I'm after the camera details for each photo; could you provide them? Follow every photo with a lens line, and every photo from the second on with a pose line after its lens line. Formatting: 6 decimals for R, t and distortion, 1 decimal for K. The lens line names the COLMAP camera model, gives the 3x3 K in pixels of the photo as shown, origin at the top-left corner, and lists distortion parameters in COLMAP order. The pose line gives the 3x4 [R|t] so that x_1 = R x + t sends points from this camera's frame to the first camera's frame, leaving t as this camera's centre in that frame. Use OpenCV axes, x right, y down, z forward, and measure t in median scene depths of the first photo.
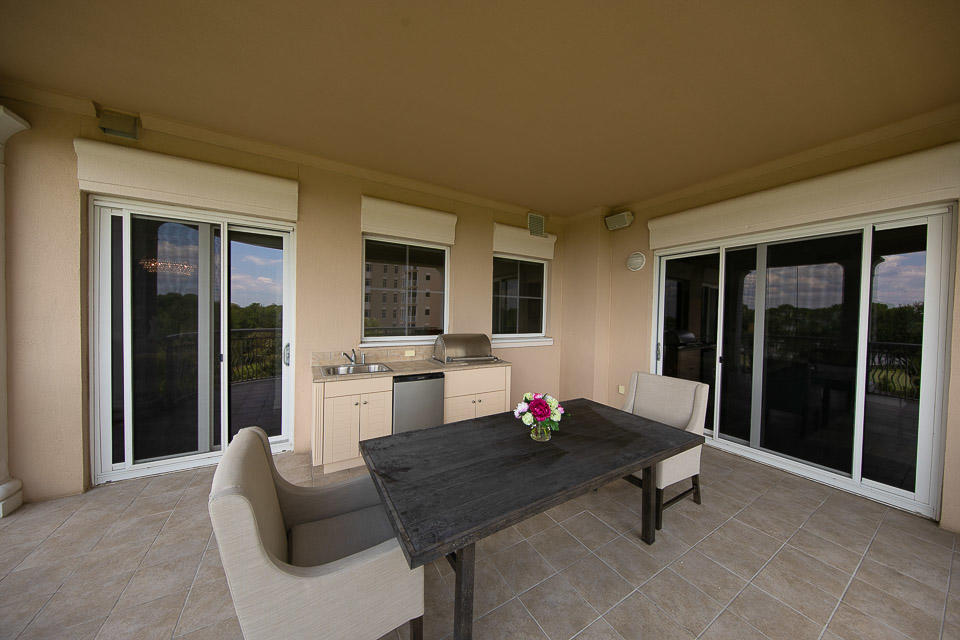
lens RADIAL K [[306.8, 0, 478.8], [0, 306.8, 319.0], [0, 0, 1]] dist [-0.005217, -0.000823]
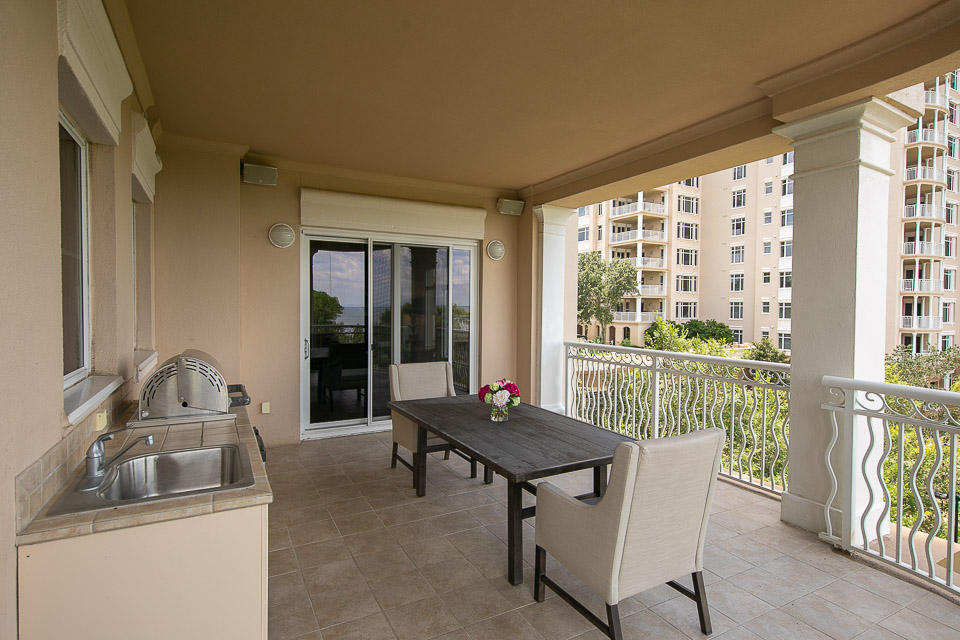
lens RADIAL K [[496.5, 0, 486.4], [0, 496.5, 317.1], [0, 0, 1]] dist [0.000521, -0.000156]
pose [[0.018135, -0.036475, 0.999170, -0.880566], [0.011224, 0.999279, 0.036275, -0.026091], [-0.999773, 0.010557, 0.018531, 0.562195]]
